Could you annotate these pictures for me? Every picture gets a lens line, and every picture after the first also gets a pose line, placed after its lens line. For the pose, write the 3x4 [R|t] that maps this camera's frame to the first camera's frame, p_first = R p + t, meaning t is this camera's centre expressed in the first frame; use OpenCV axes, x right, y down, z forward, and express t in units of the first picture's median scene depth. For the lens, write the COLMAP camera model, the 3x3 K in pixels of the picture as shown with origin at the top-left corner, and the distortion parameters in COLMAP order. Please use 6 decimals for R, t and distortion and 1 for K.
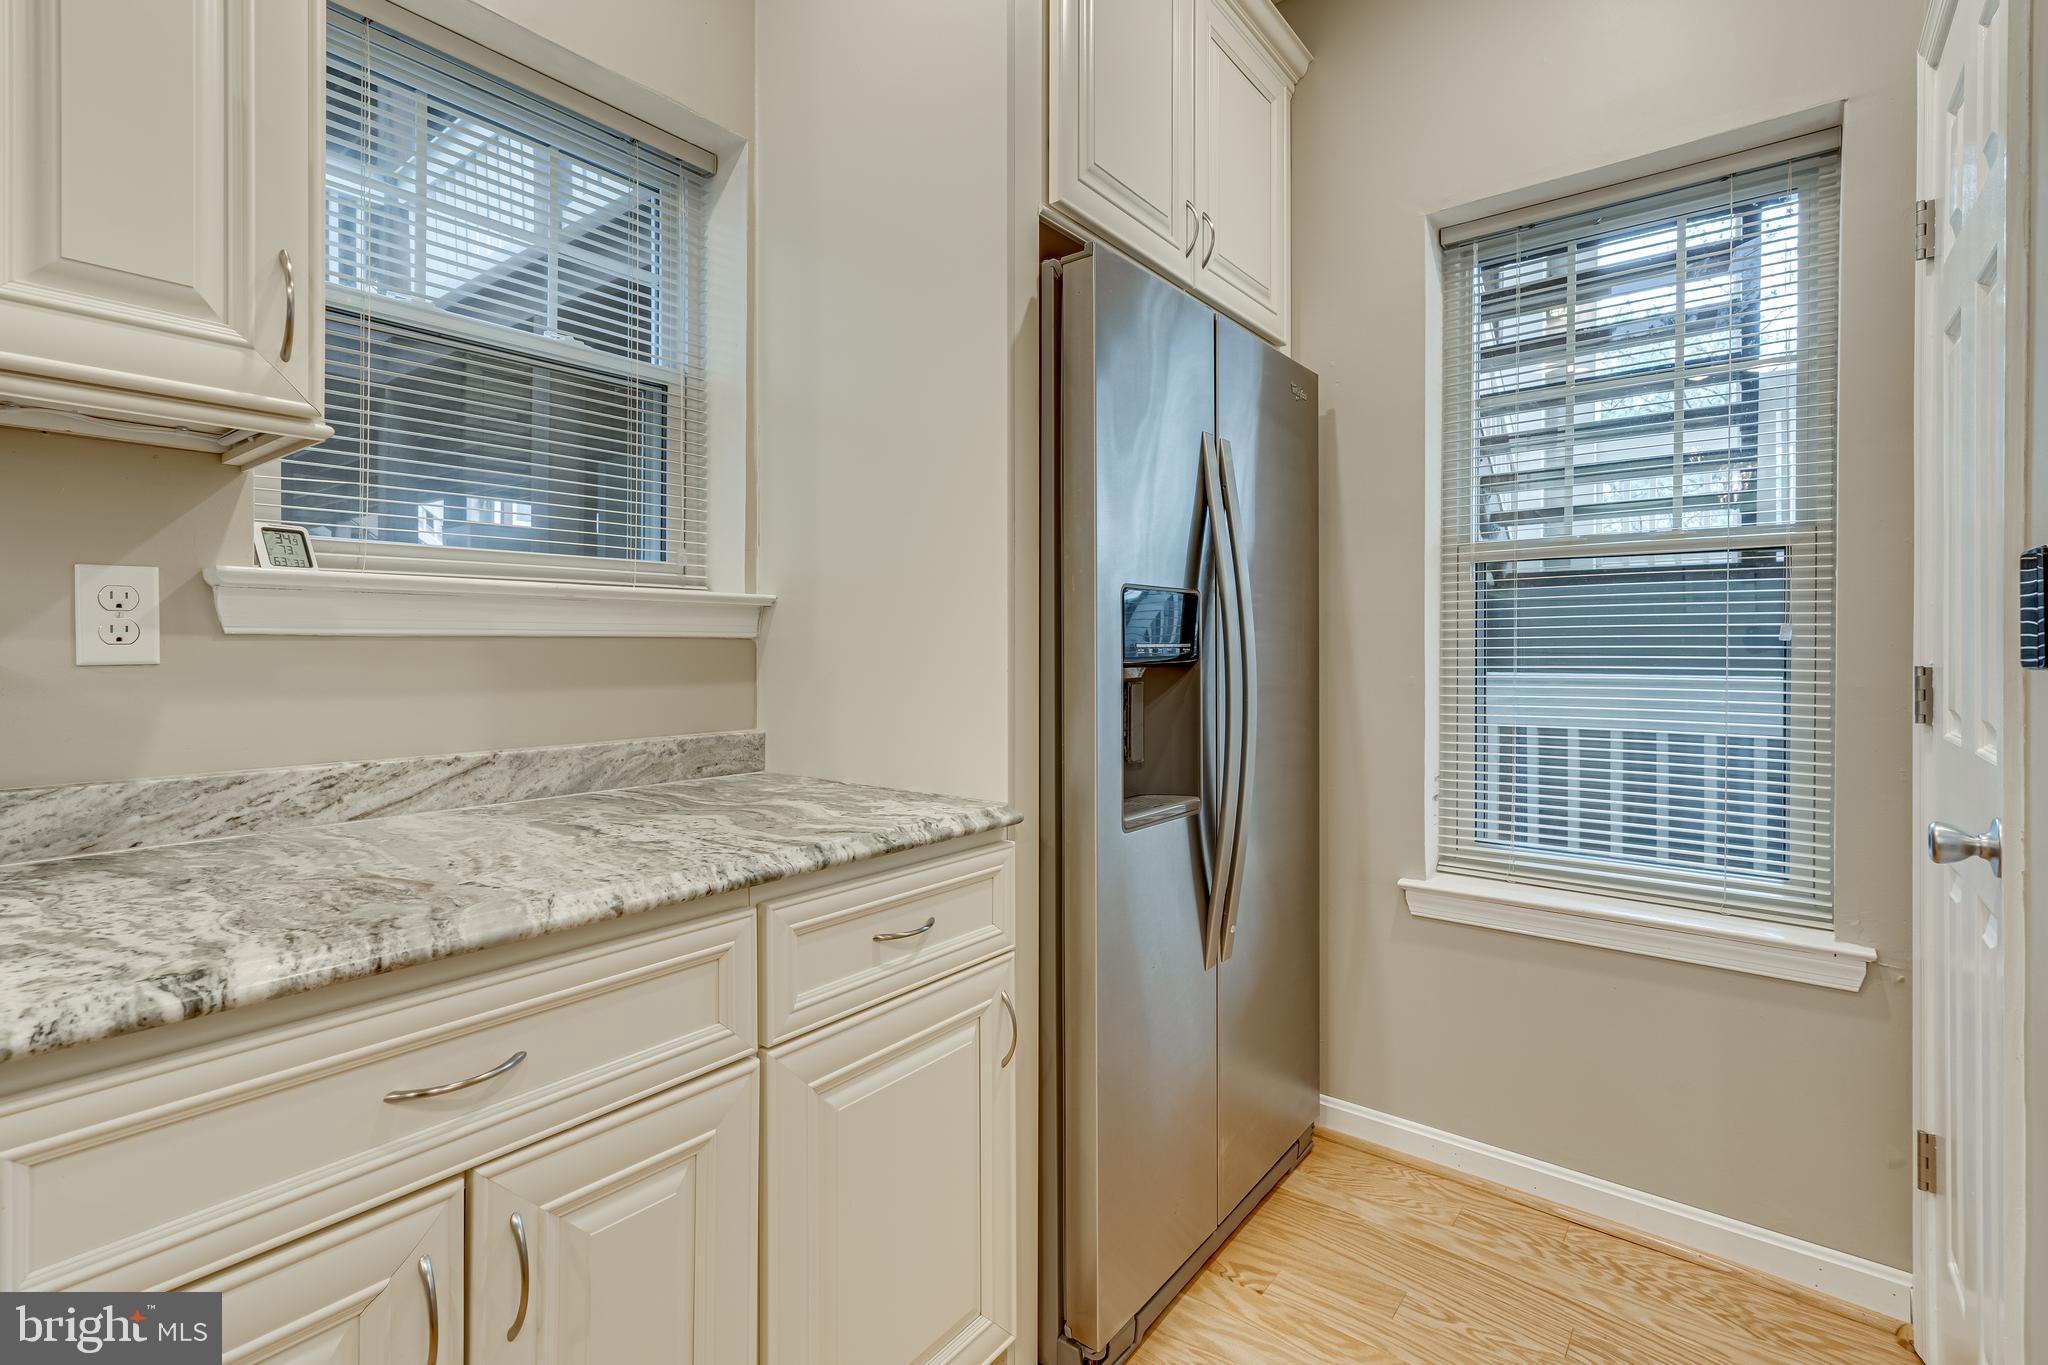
lens RADIAL K [[942.9, 0, 1010.9], [0, 942.9, 641.7], [0, 0, 1]] dist [-0.001068, 0.000044]
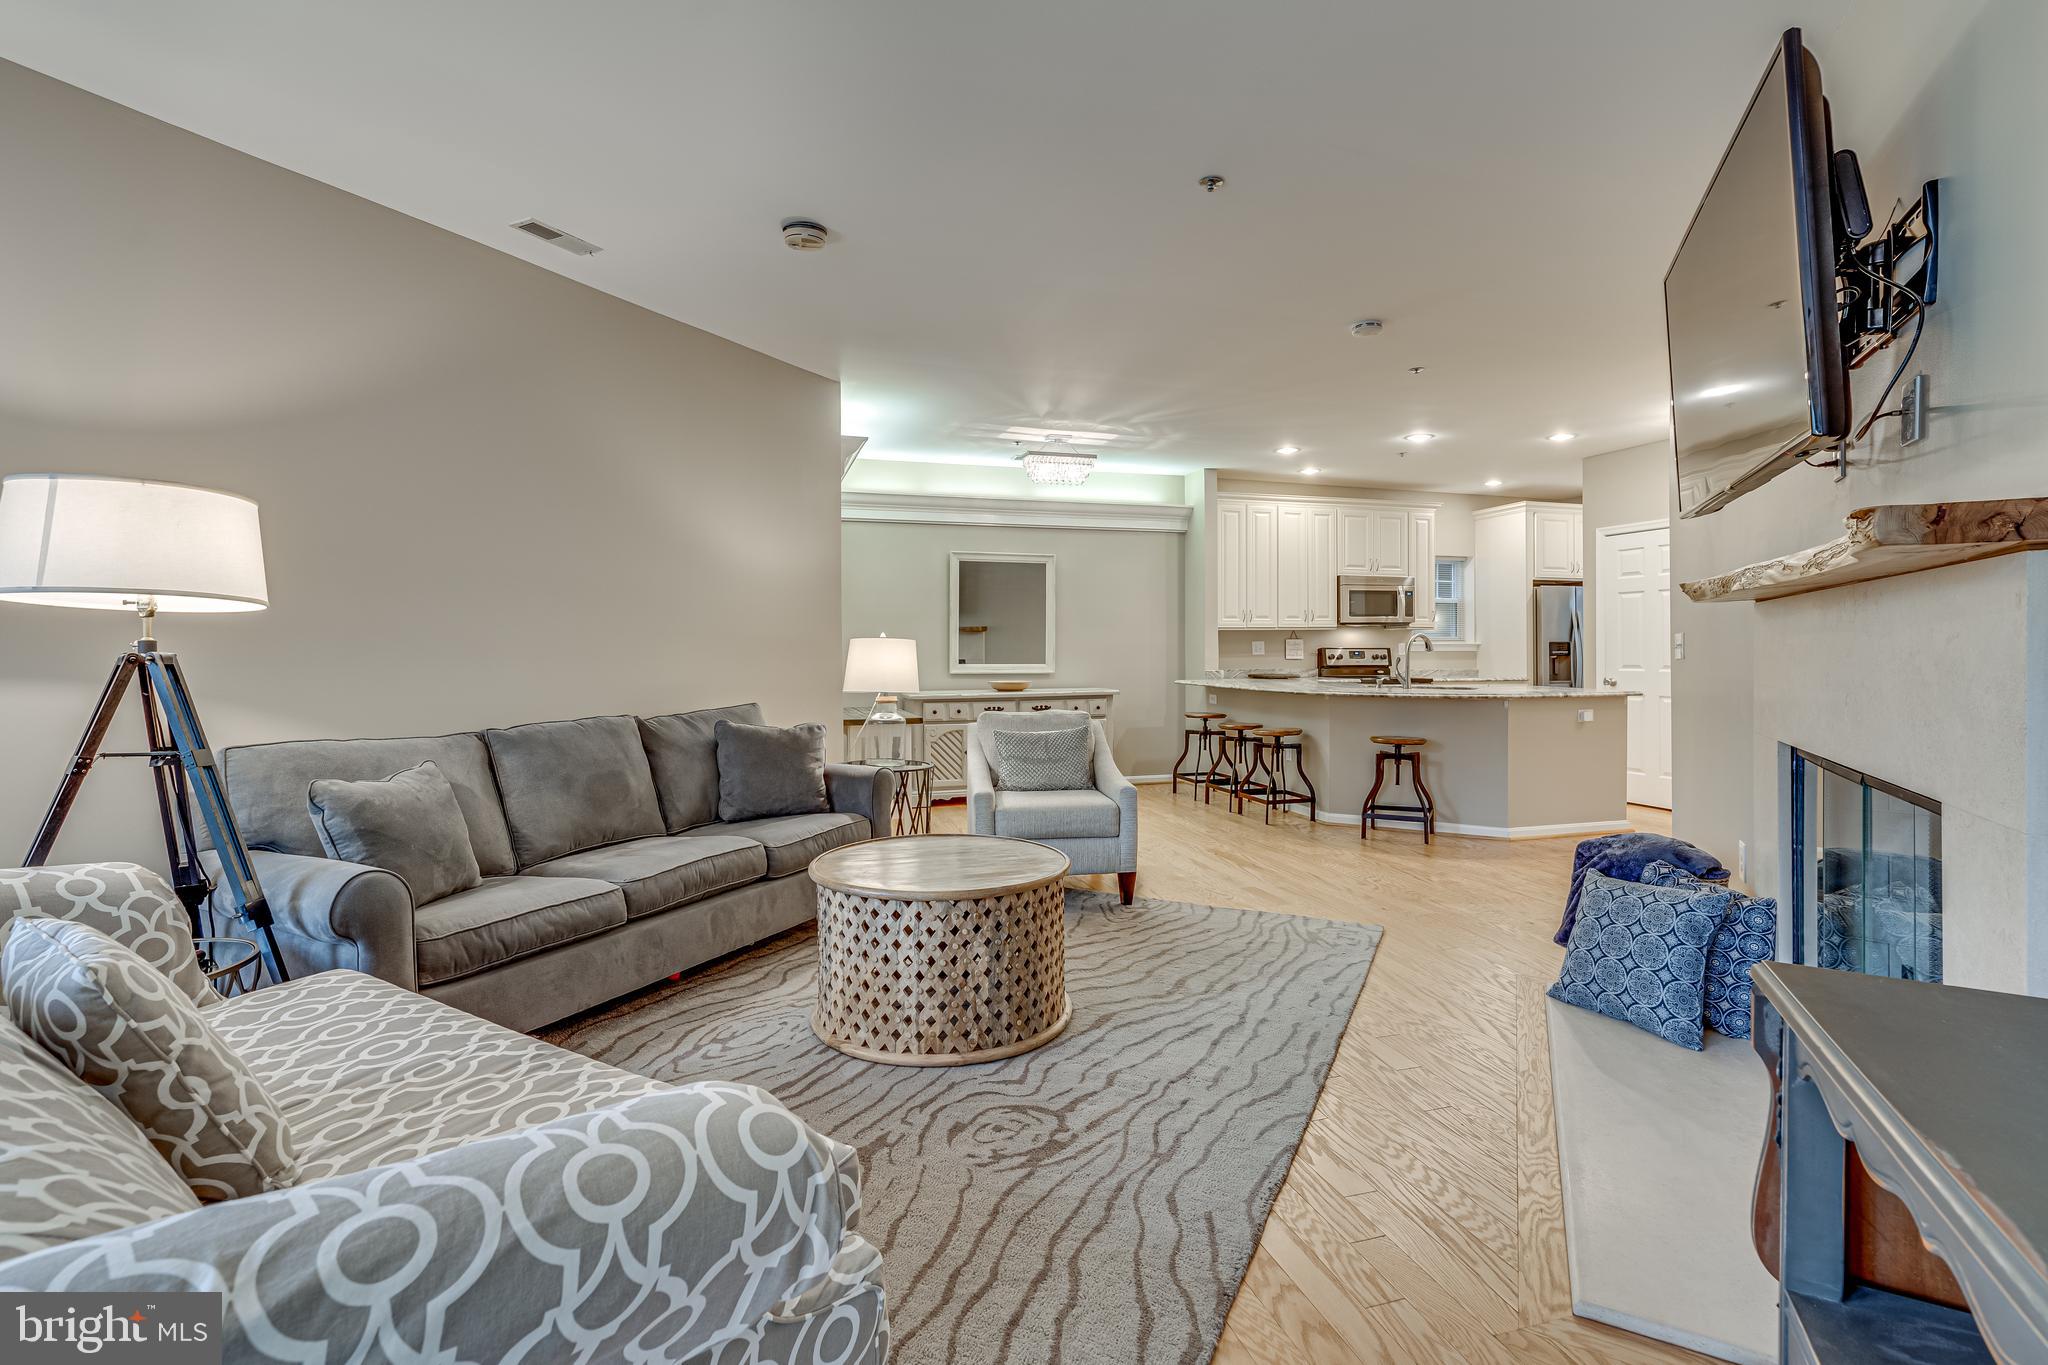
lens RADIAL K [[927.8, 0, 1036.2], [0, 927.8, 654.9], [0, 0, 1]] dist [-0.000807, 0.000252]
pose [[0.830065, -0.005039, -0.557644, 0.729652], [0.007623, 0.999968, 0.002310, -0.016978], [0.557615, -0.006169, 0.830077, -5.916665]]
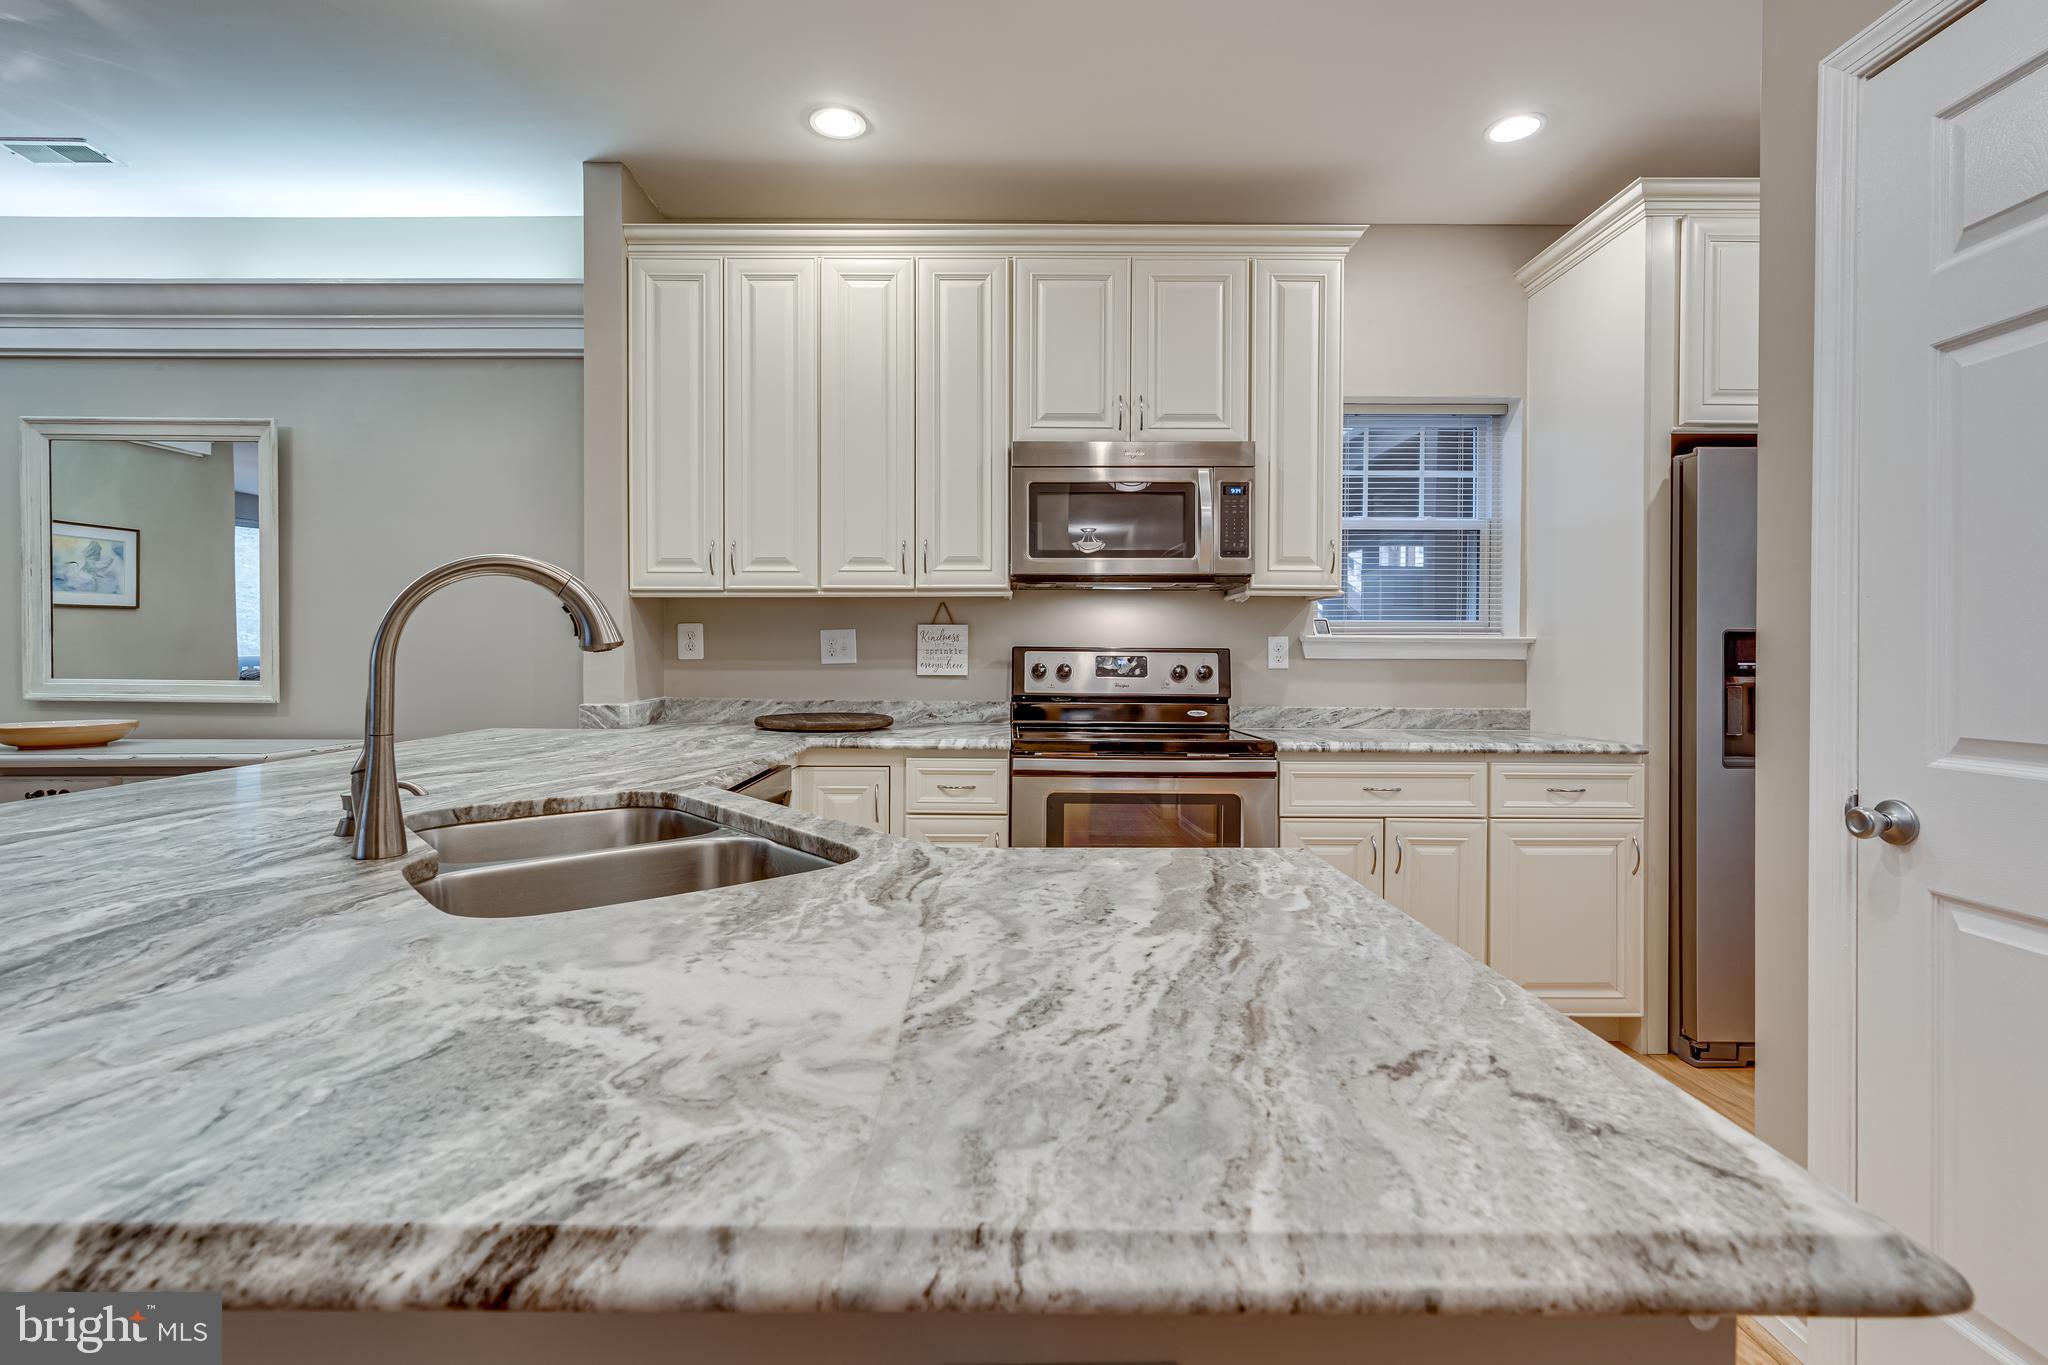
lens RADIAL K [[932.3, 0, 1010.8], [0, 932.3, 664.8], [0, 0, 1]] dist [-0.000760, 0.001474]
pose [[0.622604, 0.003697, -0.782528, 0.700622], [-0.001065, 0.999992, 0.003878, 0.000076], [0.782536, -0.001581, 0.622603, -1.239158]]
